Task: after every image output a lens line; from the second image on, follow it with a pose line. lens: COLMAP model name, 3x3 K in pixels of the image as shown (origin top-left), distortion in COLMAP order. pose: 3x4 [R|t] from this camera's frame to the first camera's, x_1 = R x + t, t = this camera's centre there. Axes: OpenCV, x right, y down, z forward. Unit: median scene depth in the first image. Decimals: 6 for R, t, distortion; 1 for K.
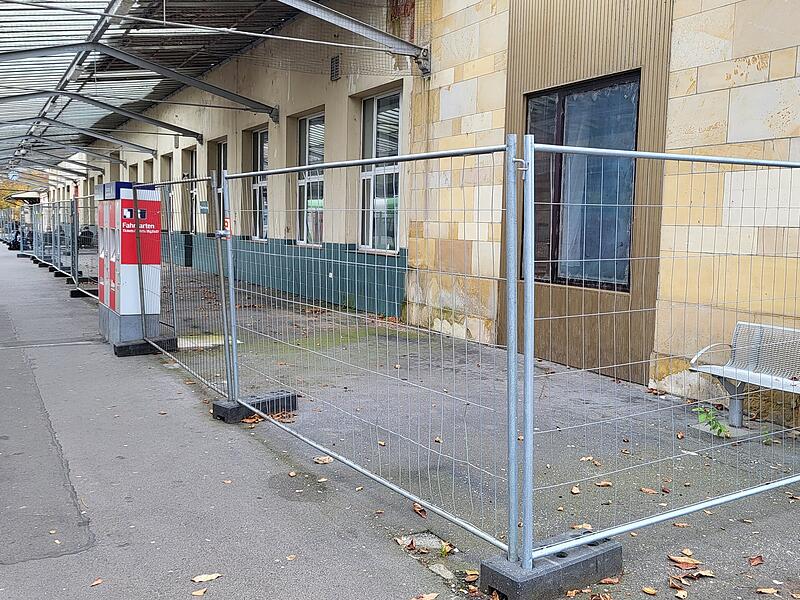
lens RADIAL K [[806.7, 0, 400.0], [0, 806.7, 300.0], [0, 0, 1]] dist [0.010894, 0.003456]
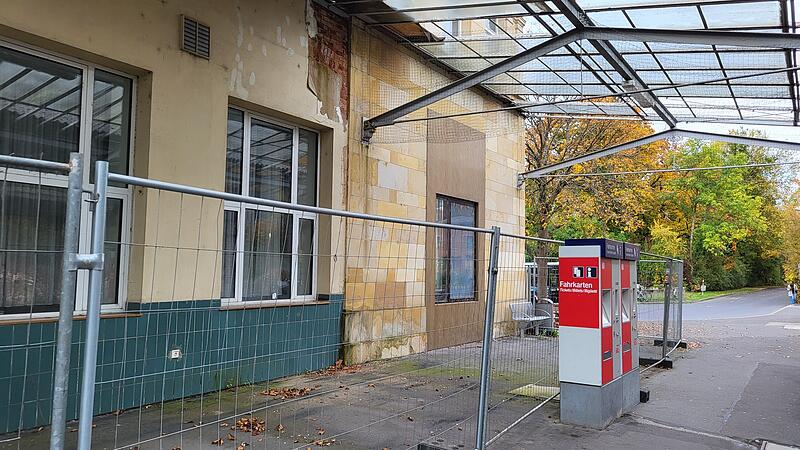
lens RADIAL K [[585.0, 0, 400.0], [0, 585.0, 225.0], [0, 0, 1]] dist [-0.000176, -0.000391]
pose [[-0.477307, 0.033303, 0.878105, -0.732271], [0.052913, 0.998558, -0.009110, -0.150603], [-0.877142, 0.042115, -0.478381, 1.374128]]
